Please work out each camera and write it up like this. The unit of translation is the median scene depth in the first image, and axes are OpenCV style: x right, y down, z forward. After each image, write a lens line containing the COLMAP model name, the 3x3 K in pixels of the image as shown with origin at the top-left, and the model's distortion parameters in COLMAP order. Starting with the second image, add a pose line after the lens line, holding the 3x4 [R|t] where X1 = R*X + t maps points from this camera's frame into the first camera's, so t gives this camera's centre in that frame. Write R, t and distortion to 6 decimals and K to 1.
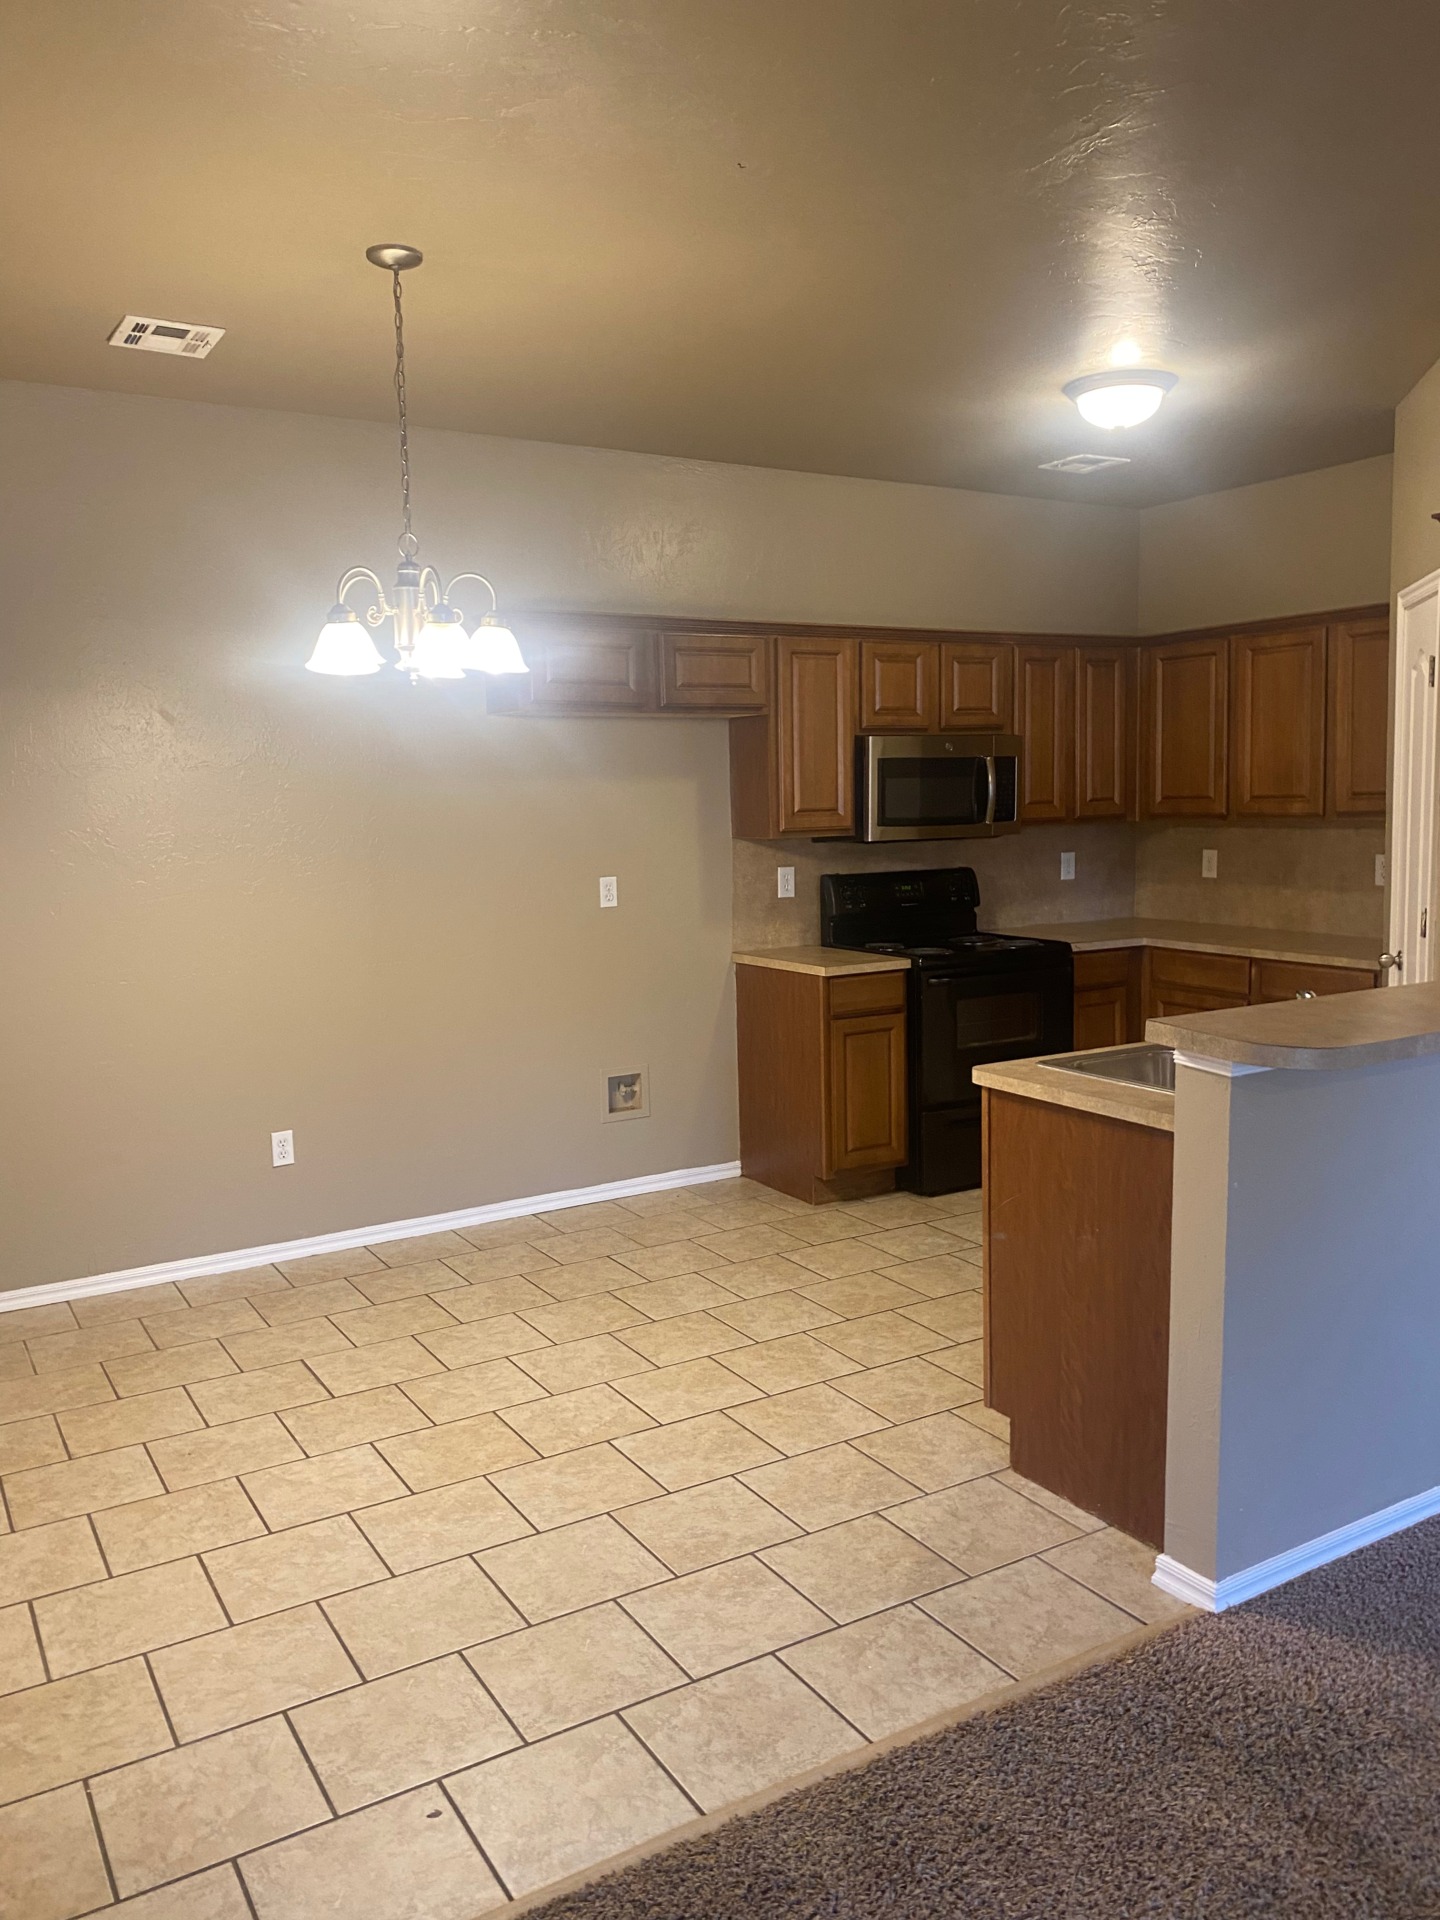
lens RADIAL K [[1465.0, 0, 721.2], [0, 1465.0, 940.9], [0, 0, 1]] dist [0.033108, -0.028837]
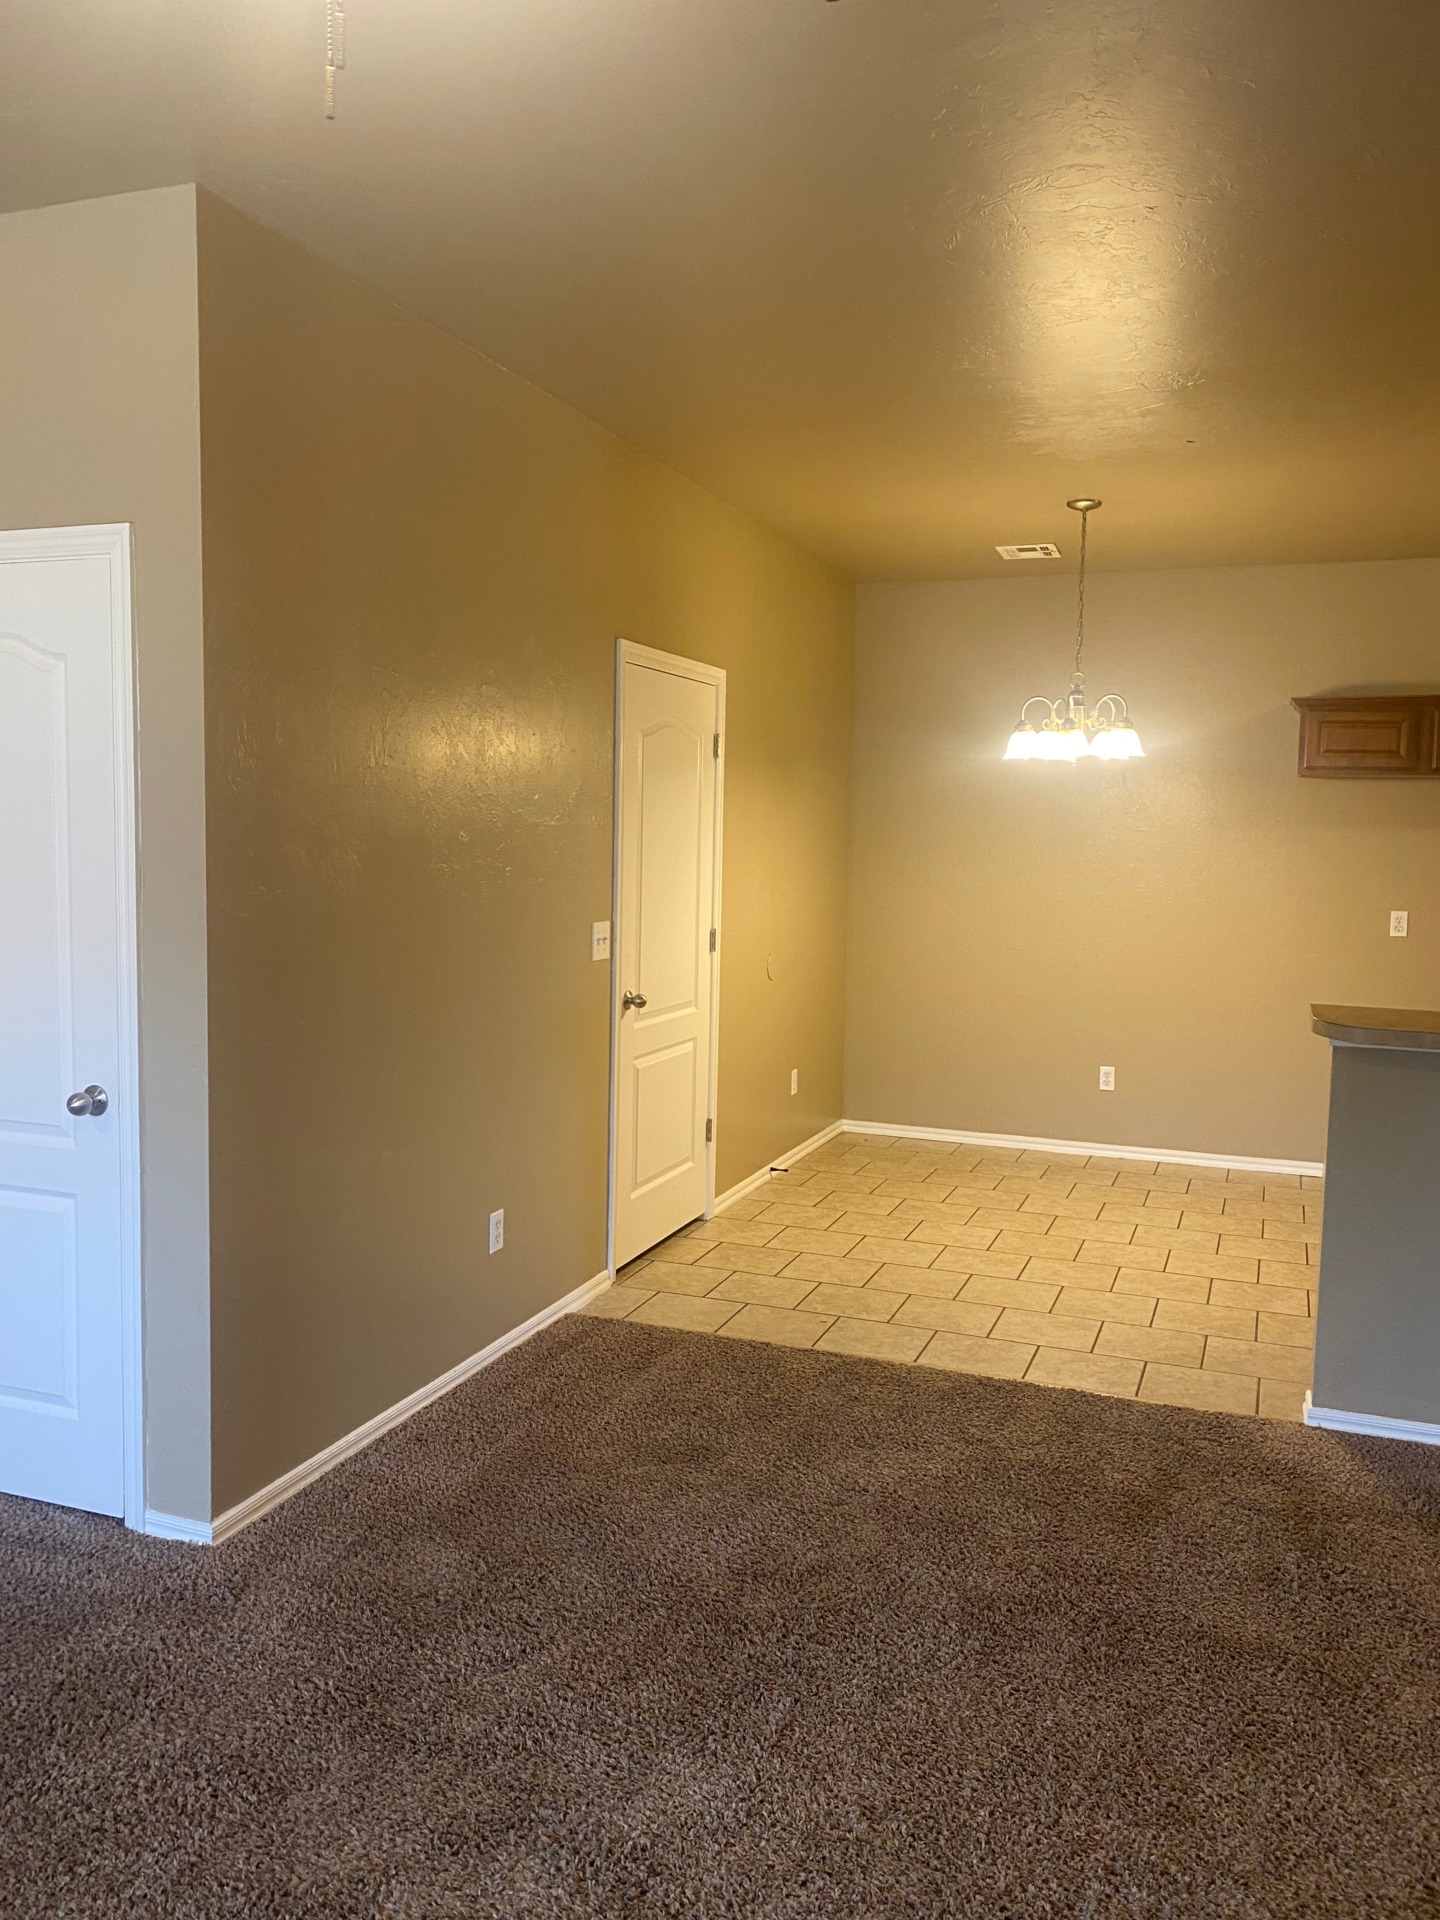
lens RADIAL K [[1465.0, 0, 727.9], [0, 1465.0, 957.4], [0, 0, 1]] dist [0.033108, -0.028837]
pose [[0.613034, 0.099645, -0.783748, 0.867229], [-0.110562, 0.993073, 0.039779, 0.010603], [0.782282, 0.062266, 0.619804, -0.279718]]
